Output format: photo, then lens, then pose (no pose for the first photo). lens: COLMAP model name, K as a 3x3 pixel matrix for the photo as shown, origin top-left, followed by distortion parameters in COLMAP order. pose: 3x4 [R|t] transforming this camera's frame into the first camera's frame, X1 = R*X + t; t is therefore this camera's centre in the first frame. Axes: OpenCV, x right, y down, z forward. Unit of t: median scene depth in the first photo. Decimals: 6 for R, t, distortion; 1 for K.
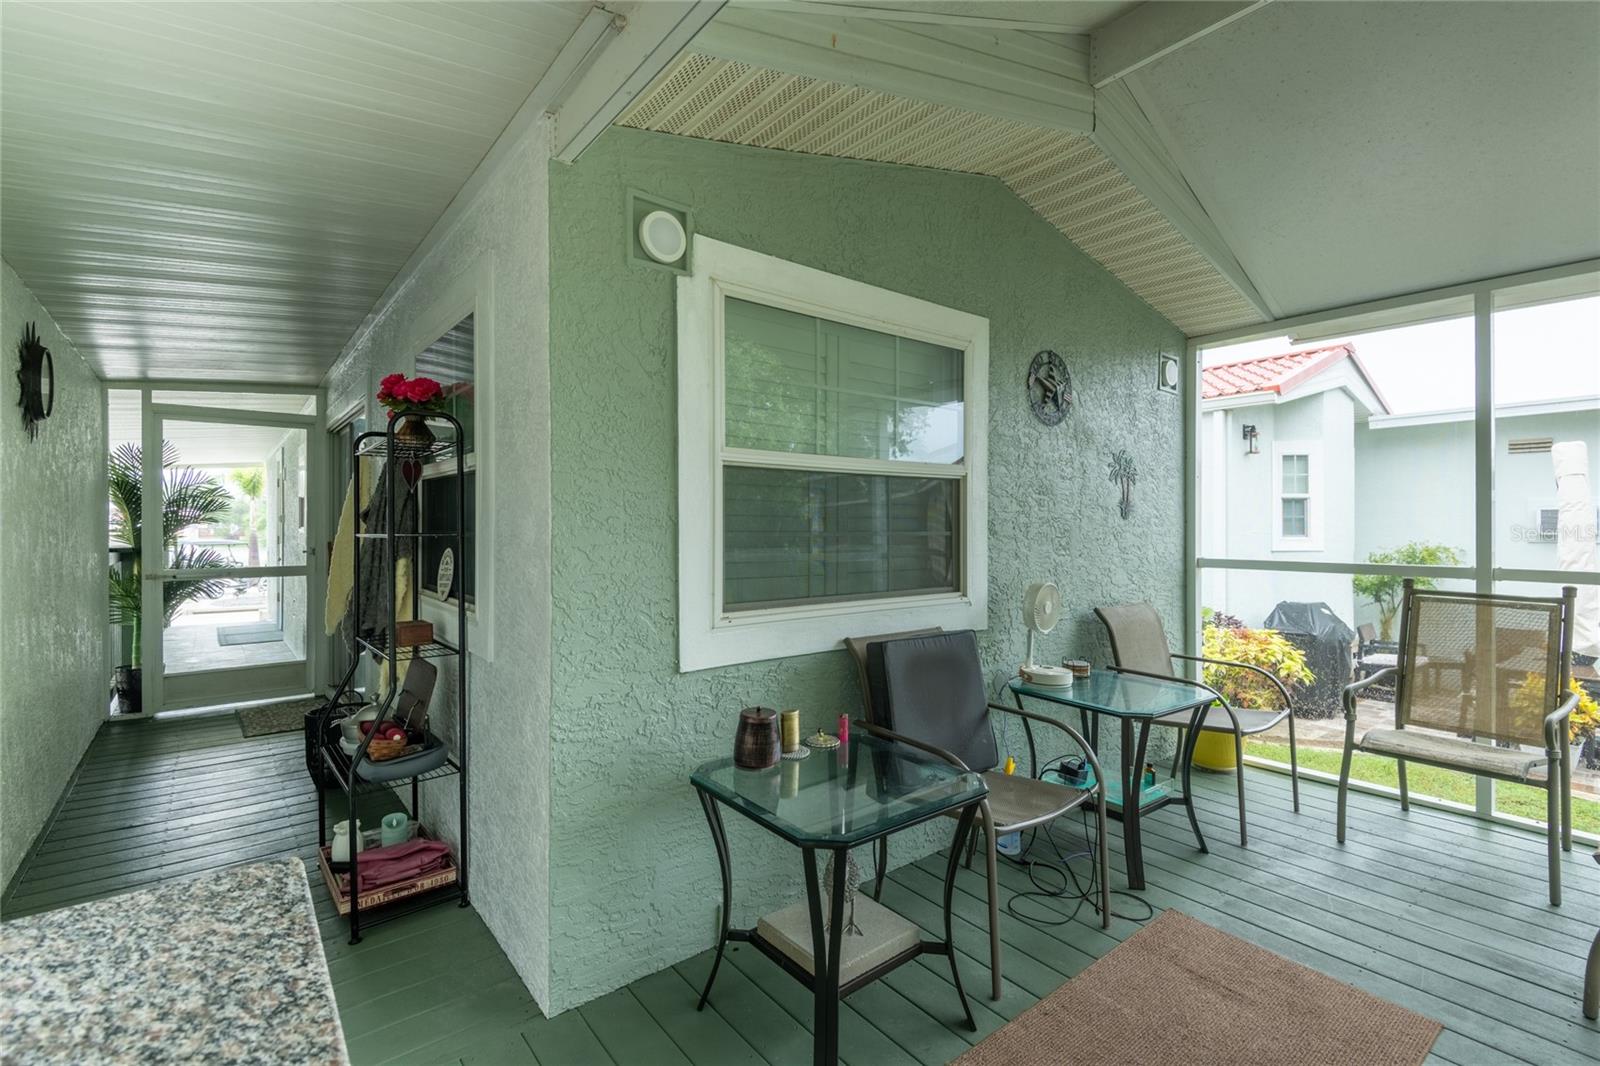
lens RADIAL K [[733.5, 0, 800.0], [0, 733.5, 528.0], [0, 0, 1]] dist [0.018009, -0.009496]
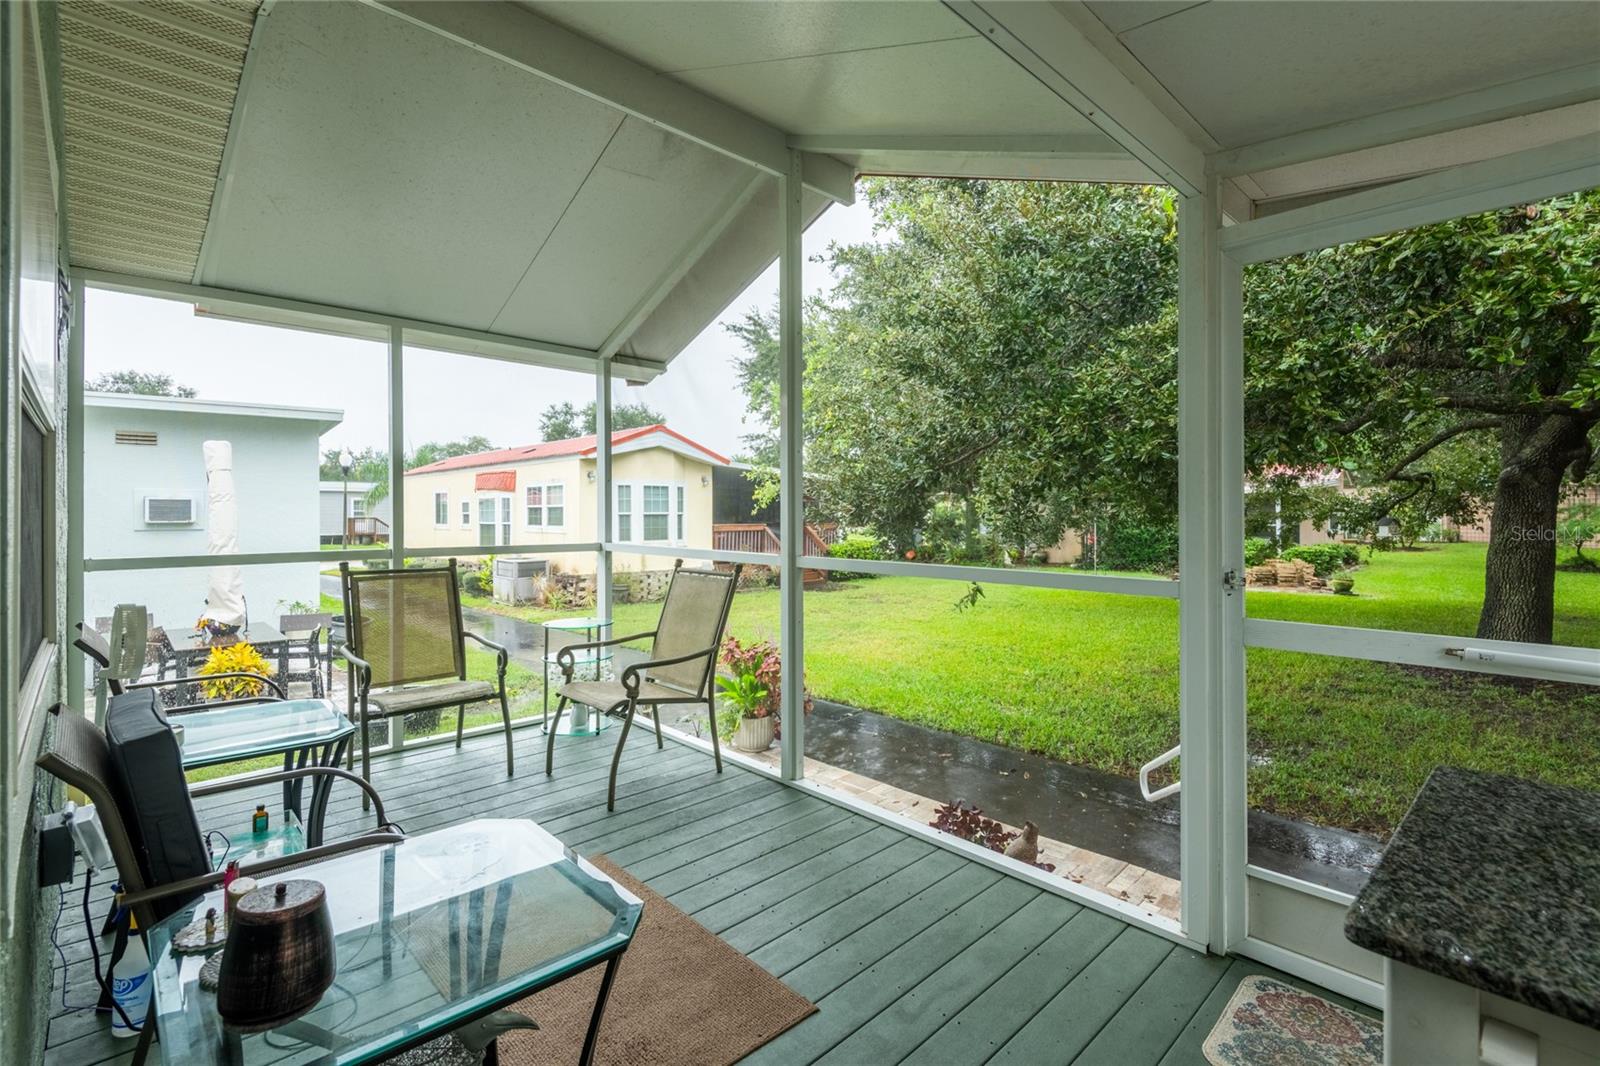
lens RADIAL K [[733.5, 0, 807.5], [0, 733.5, 508.3], [0, 0, 1]] dist [0.018009, -0.009496]
pose [[-0.101848, 0.005762, 0.994783, -0.440234], [0.005469, 0.999971, -0.005232, -0.003984], [-0.994785, 0.004907, -0.101876, 0.512908]]
